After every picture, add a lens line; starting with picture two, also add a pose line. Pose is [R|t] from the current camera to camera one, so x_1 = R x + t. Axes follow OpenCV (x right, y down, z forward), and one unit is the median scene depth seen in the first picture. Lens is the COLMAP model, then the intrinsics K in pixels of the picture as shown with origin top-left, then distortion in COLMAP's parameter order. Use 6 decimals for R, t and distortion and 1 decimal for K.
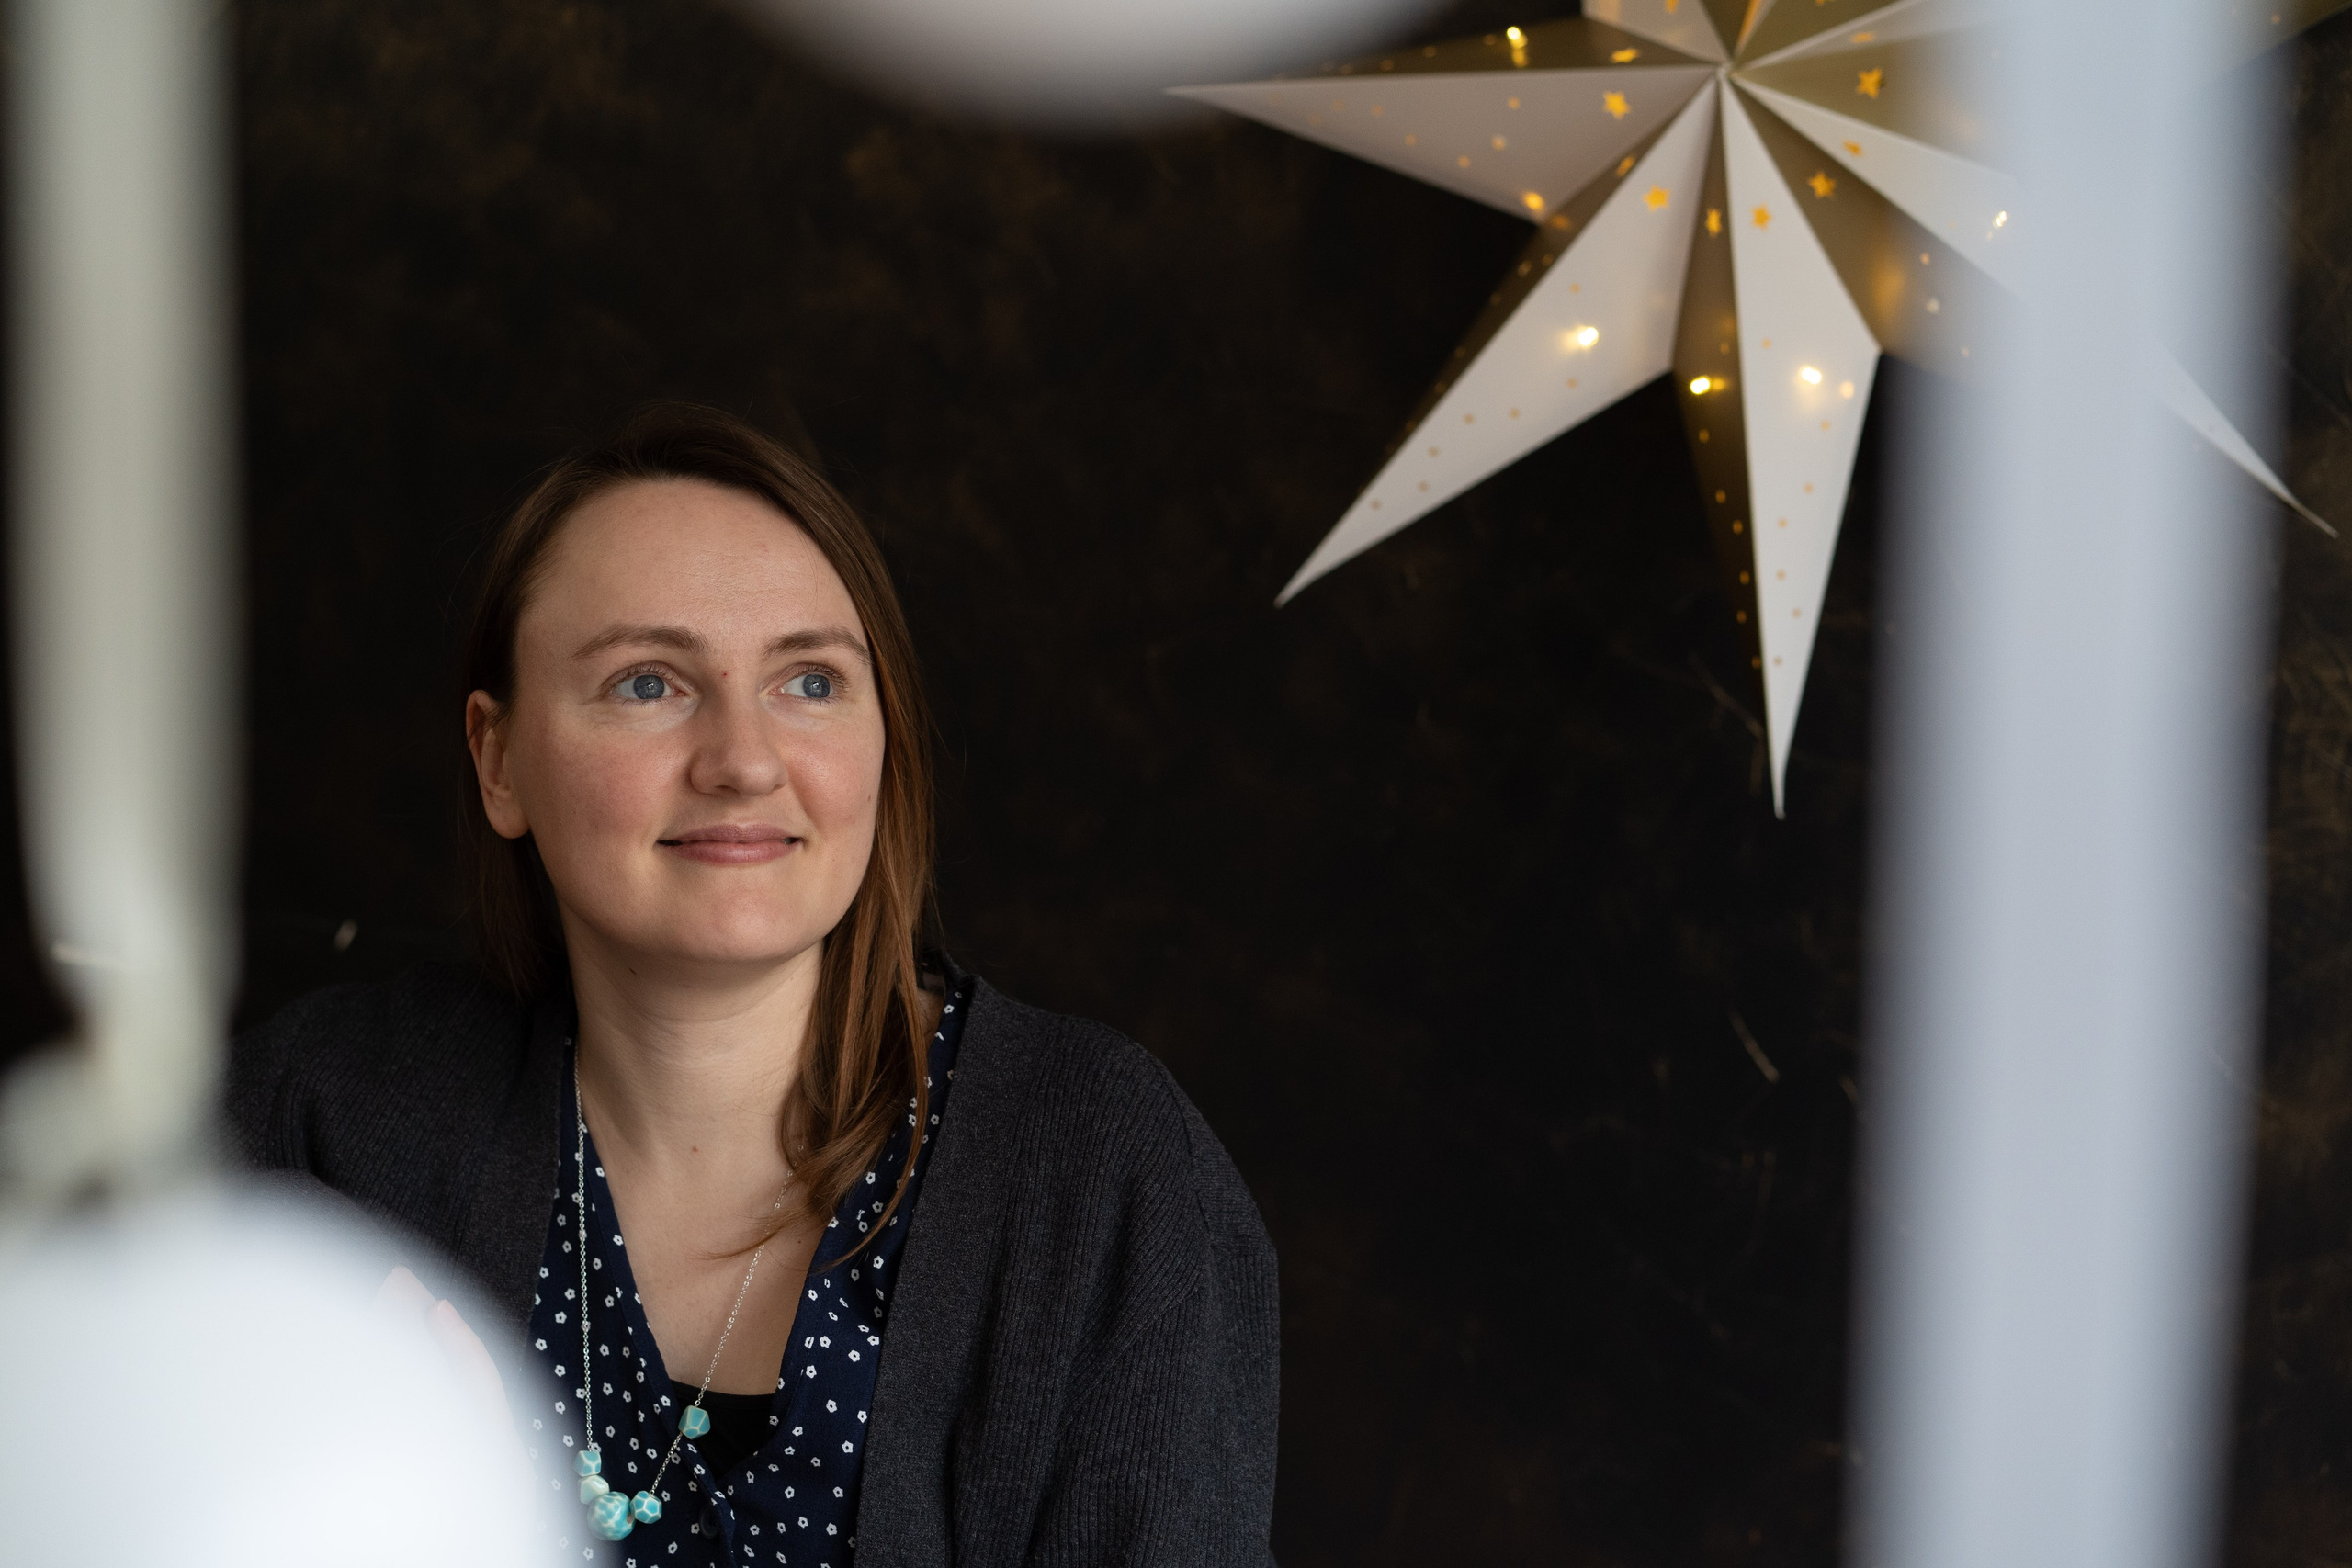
lens RADIAL K [[3841.9, 0, 1172.9], [0, 3841.9, 784.8], [0, 0, 1]] dist [-0.006064, -0.005023]
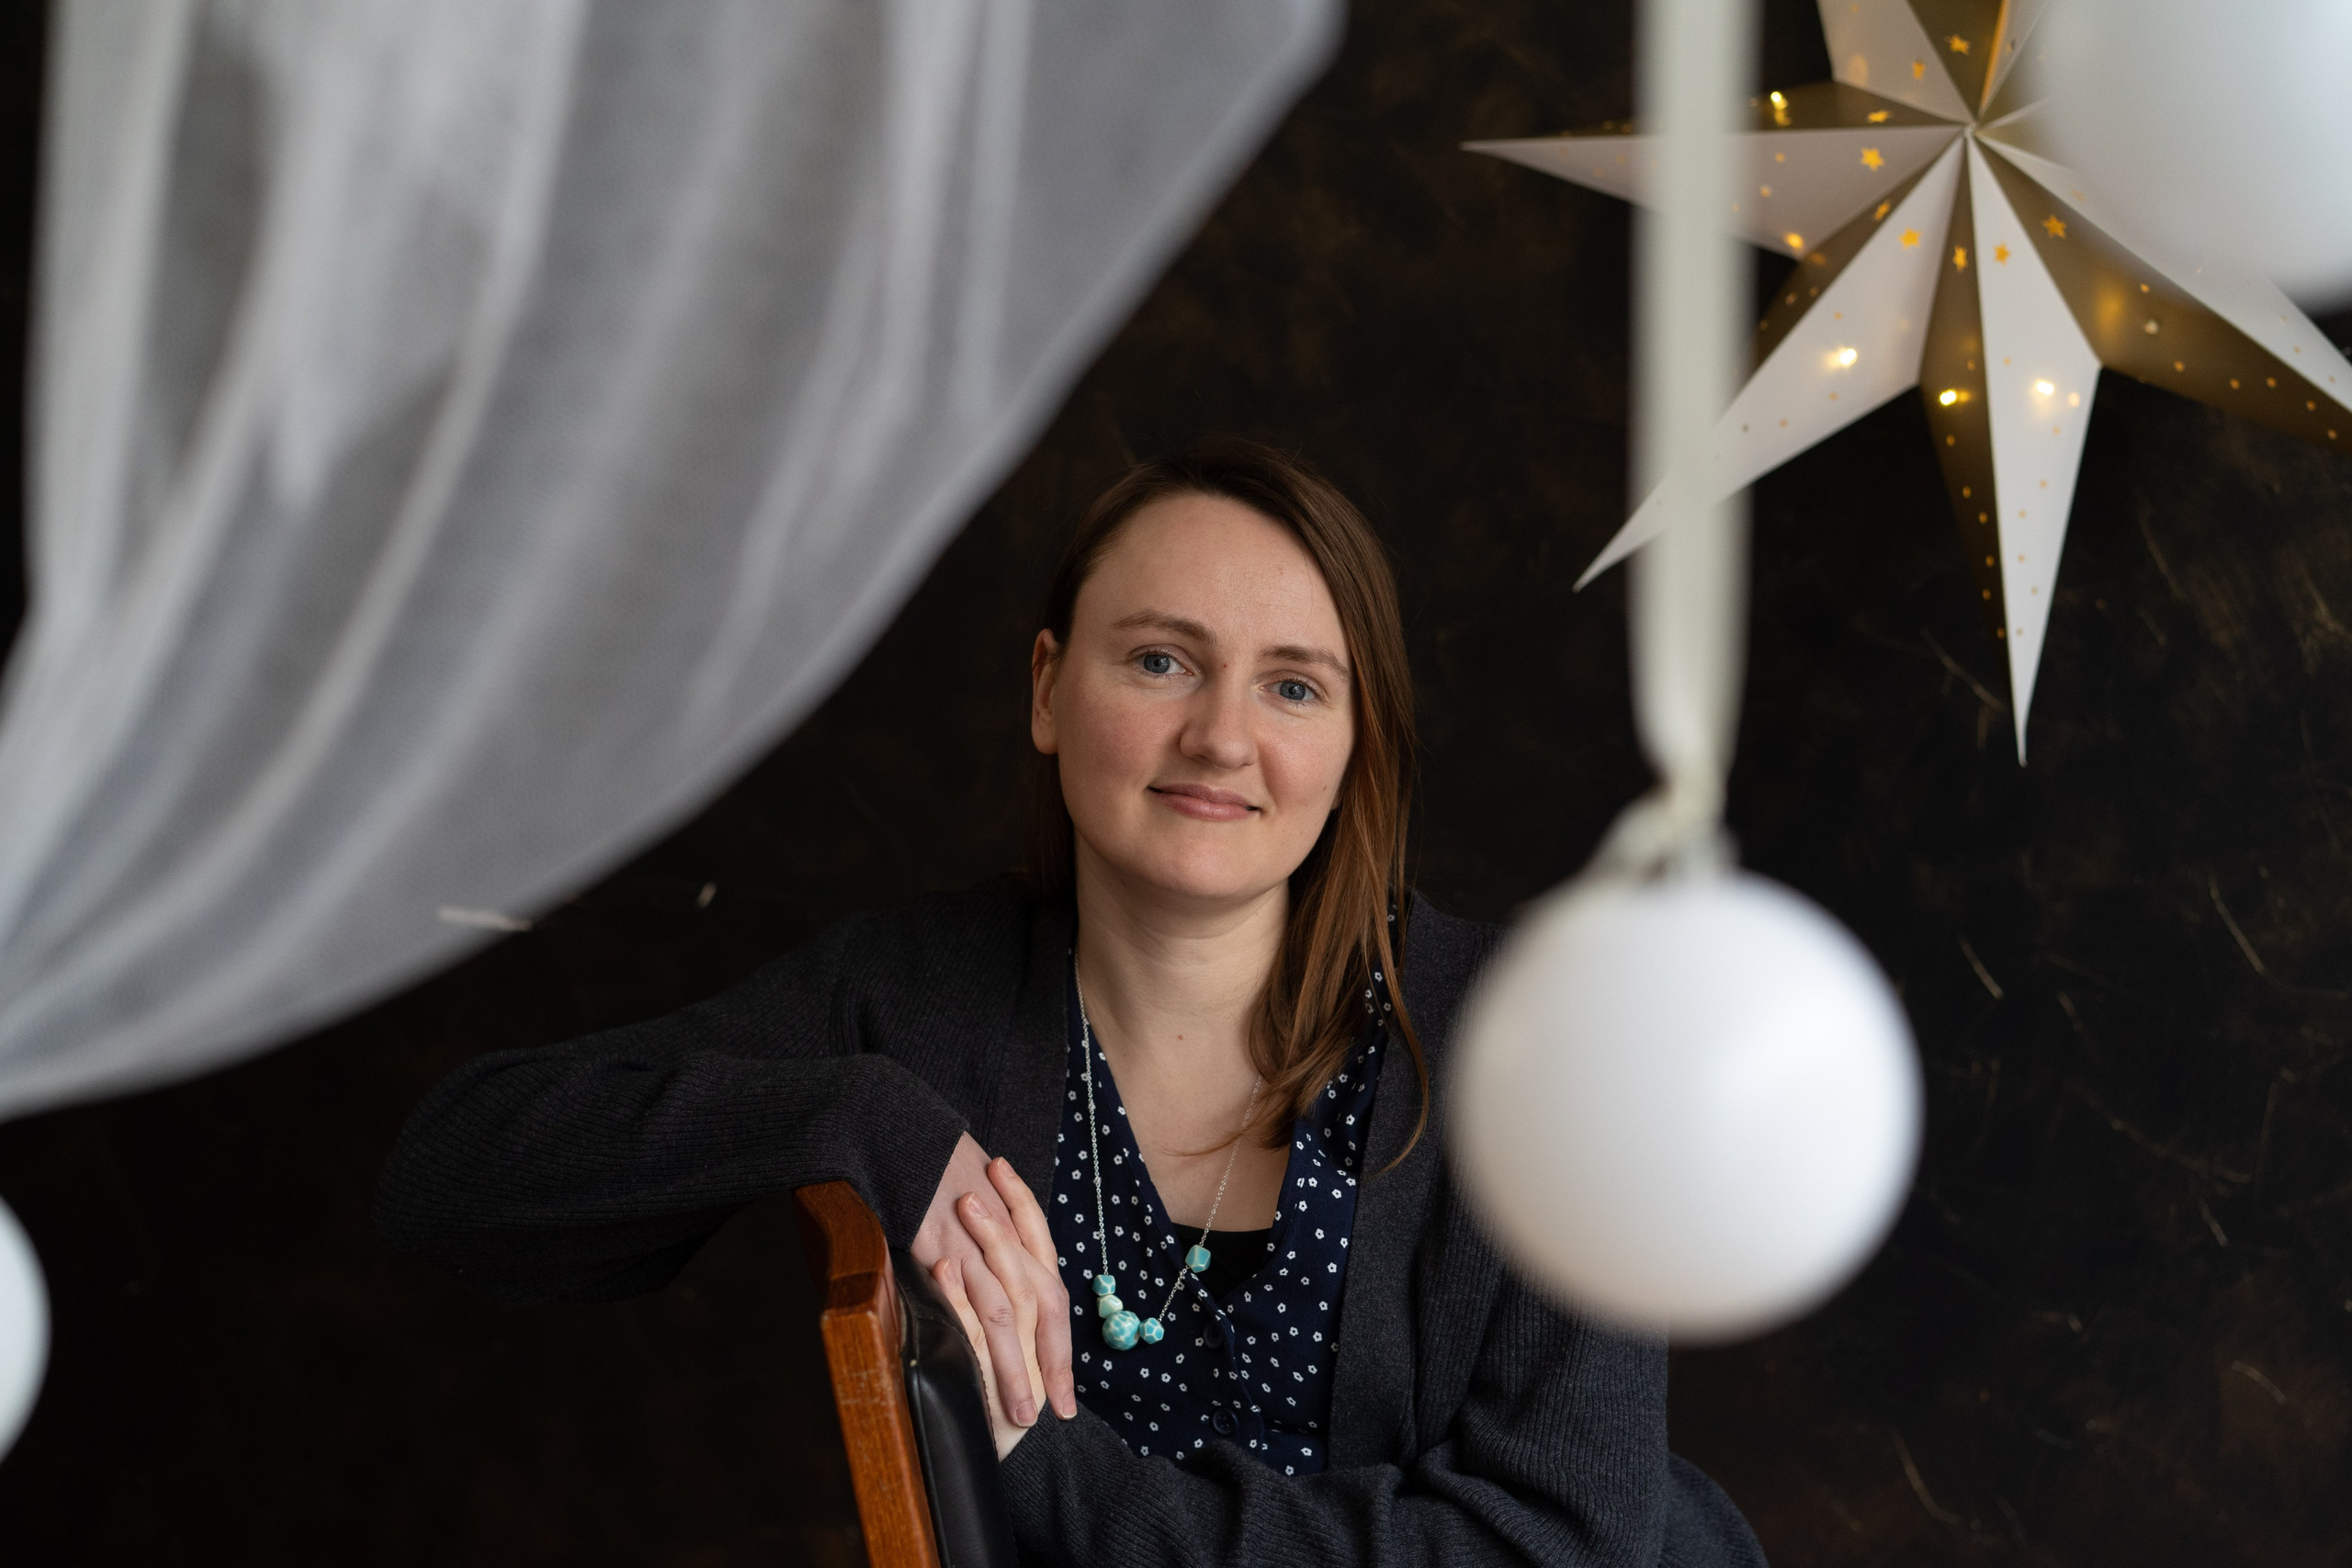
lens RADIAL K [[3861.7, 0, 1178.2], [0, 3861.7, 784.3], [0, 0, 1]] dist [0.018405, -0.032748]
pose [[0.999926, -0.012053, -0.001738, -0.098636], [0.012049, 0.999924, -0.002525, 0.014502], [0.001768, 0.002504, 0.999995, -0.182924]]
